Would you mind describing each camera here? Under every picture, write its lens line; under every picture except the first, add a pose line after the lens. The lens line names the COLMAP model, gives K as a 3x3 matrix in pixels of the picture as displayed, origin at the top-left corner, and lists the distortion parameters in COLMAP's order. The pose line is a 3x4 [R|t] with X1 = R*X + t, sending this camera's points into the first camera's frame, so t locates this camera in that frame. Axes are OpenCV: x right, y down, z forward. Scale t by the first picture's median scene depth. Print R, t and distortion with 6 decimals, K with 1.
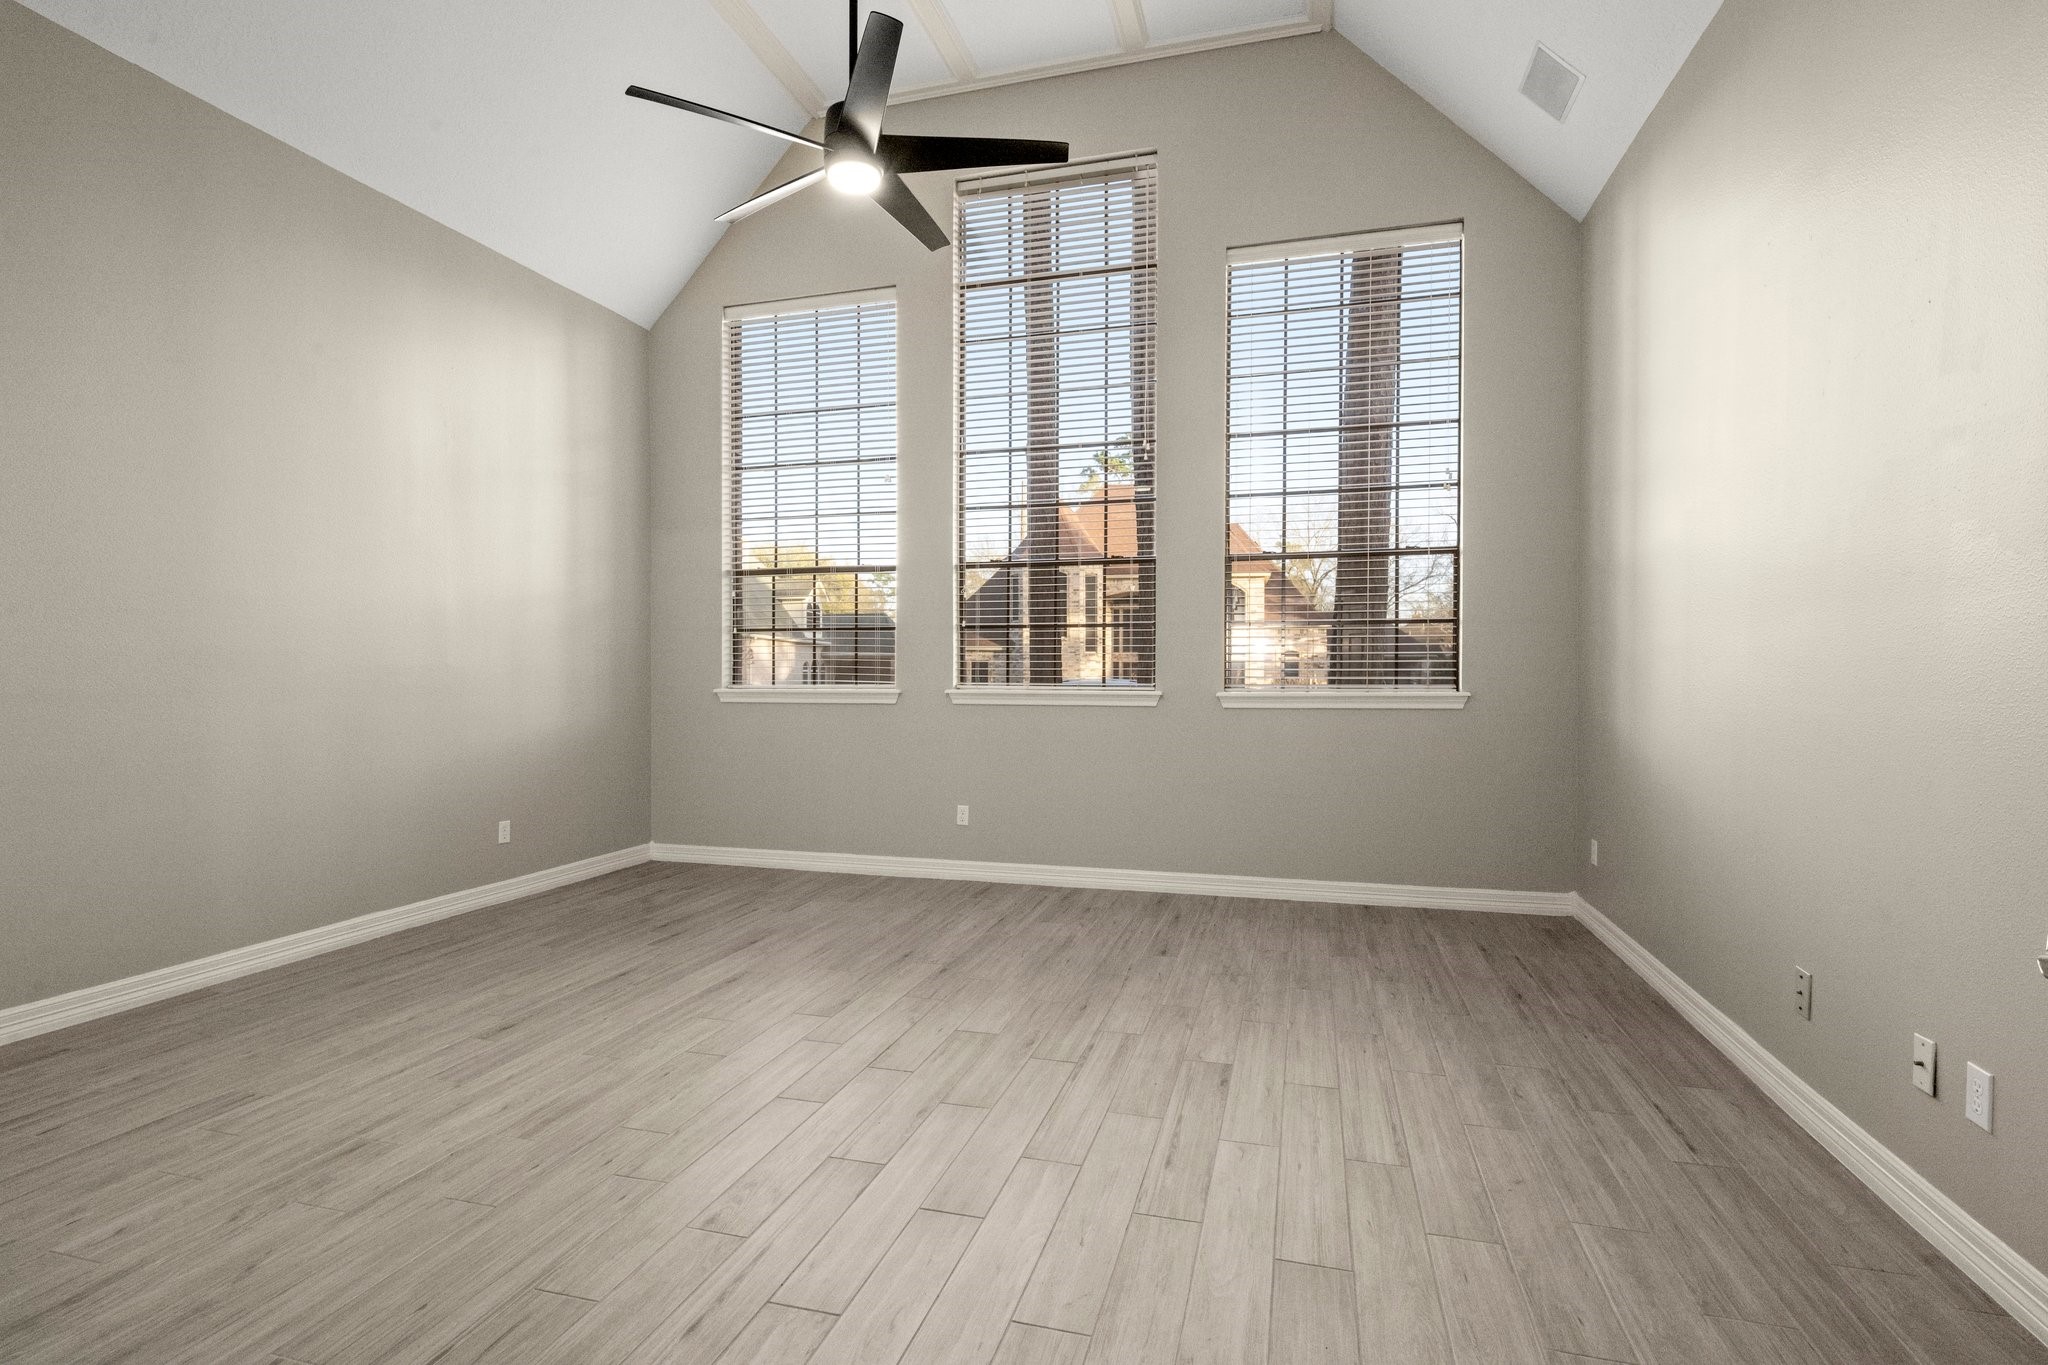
lens RADIAL K [[983.2, 0, 1024.0], [0, 983.2, 682.5], [0, 0, 1]] dist [-0.001924, -0.000426]
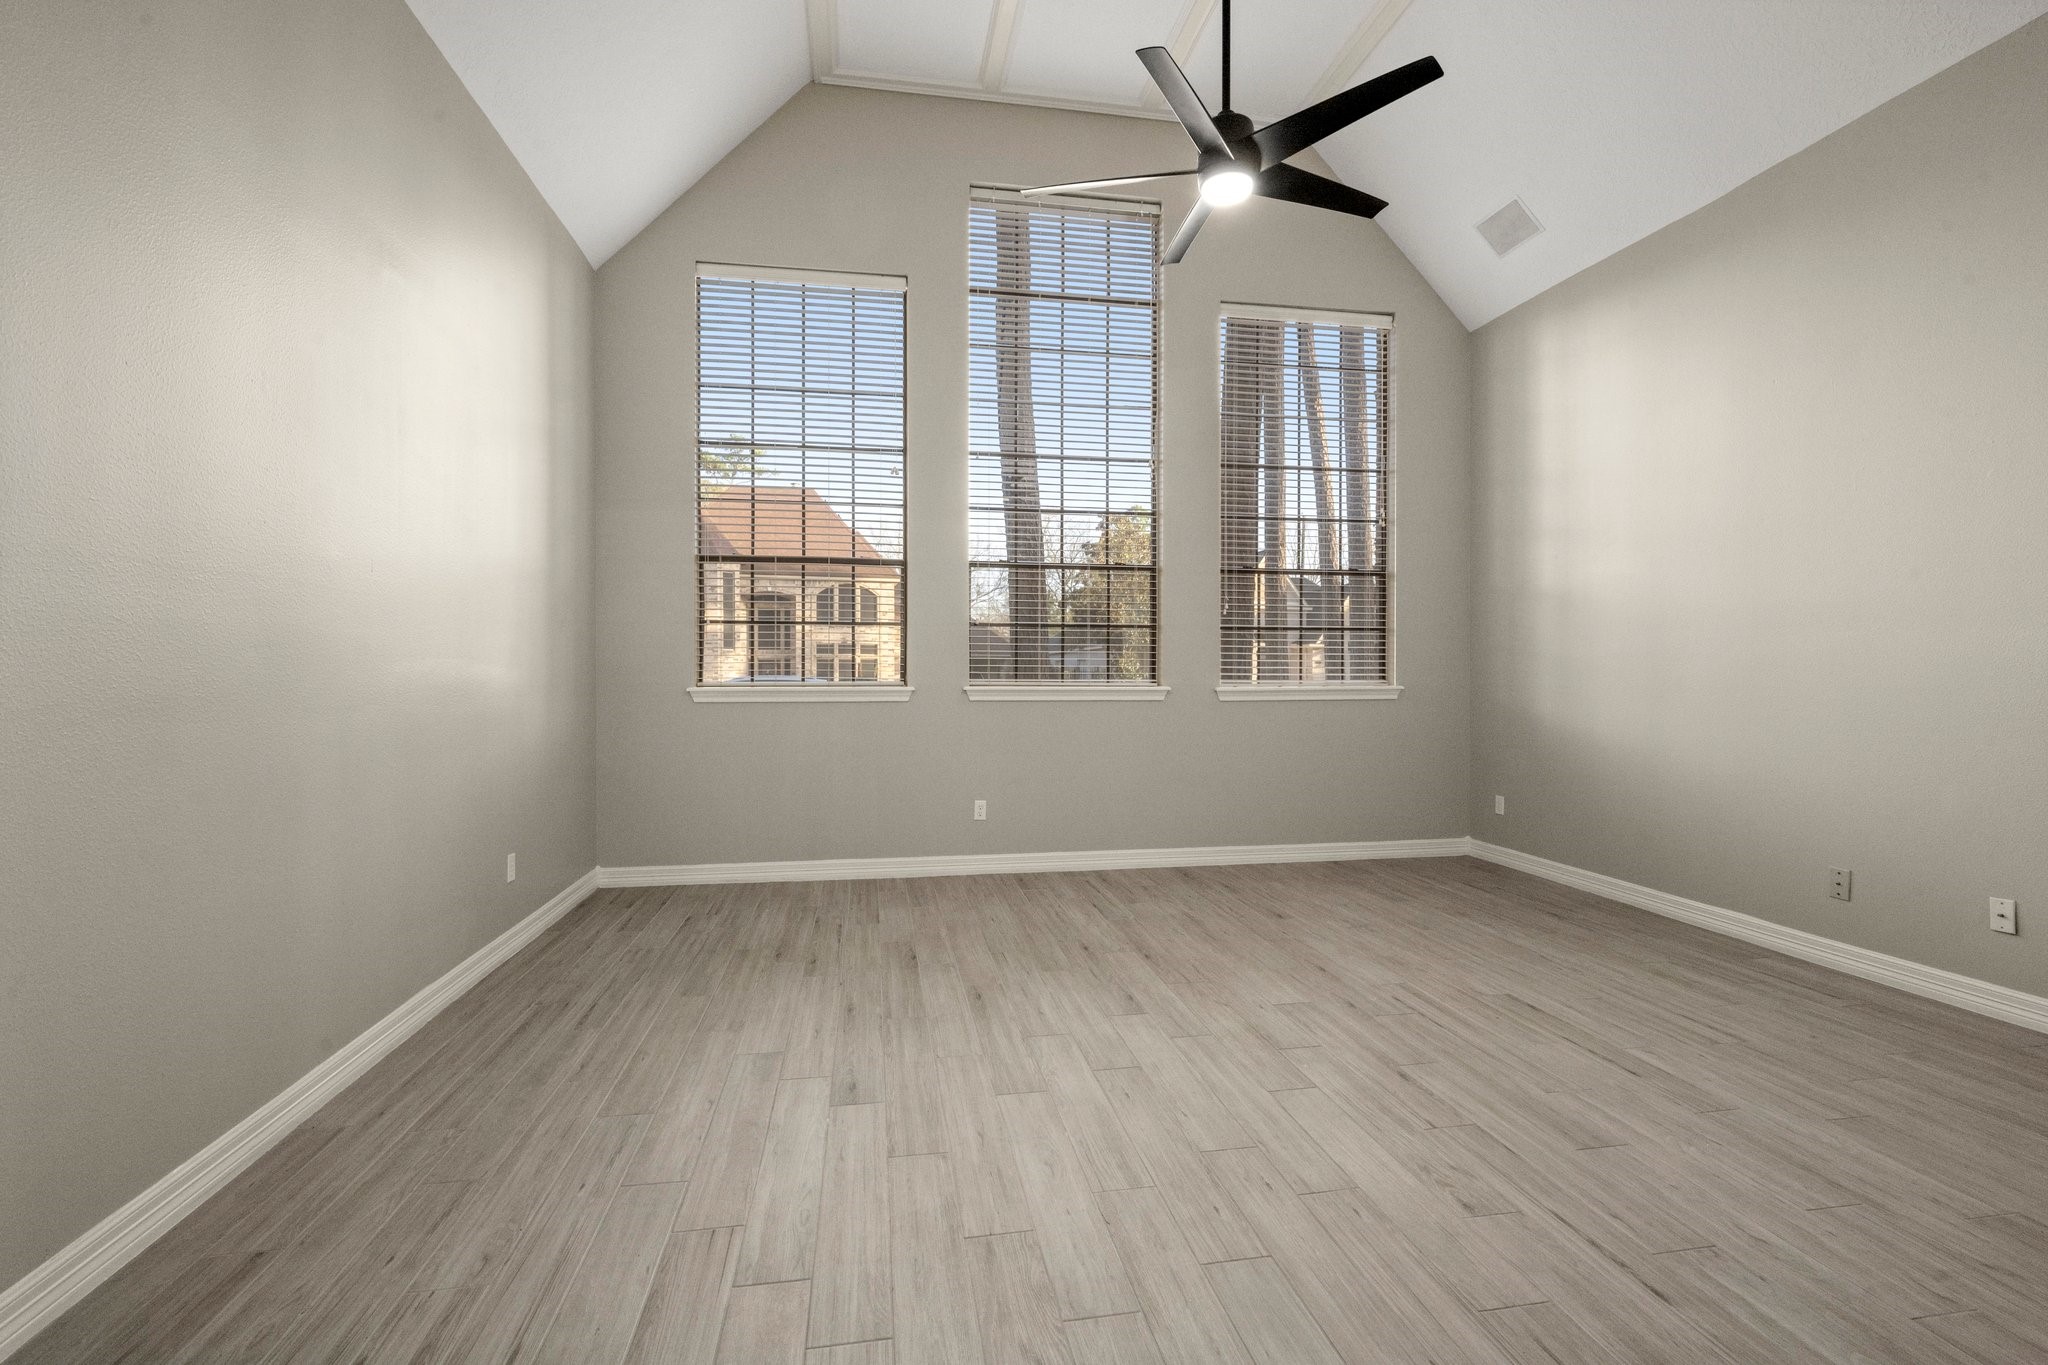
lens RADIAL K [[916.1, 0, 1028.7], [0, 916.1, 671.0], [0, 0, 1]] dist [0.001852, 0.000927]
pose [[0.897772, 0.000935, 0.440460, -0.591290], [0.002221, 0.999975, -0.006650, -0.002850], [-0.440455, 0.006948, 0.897748, 0.174071]]
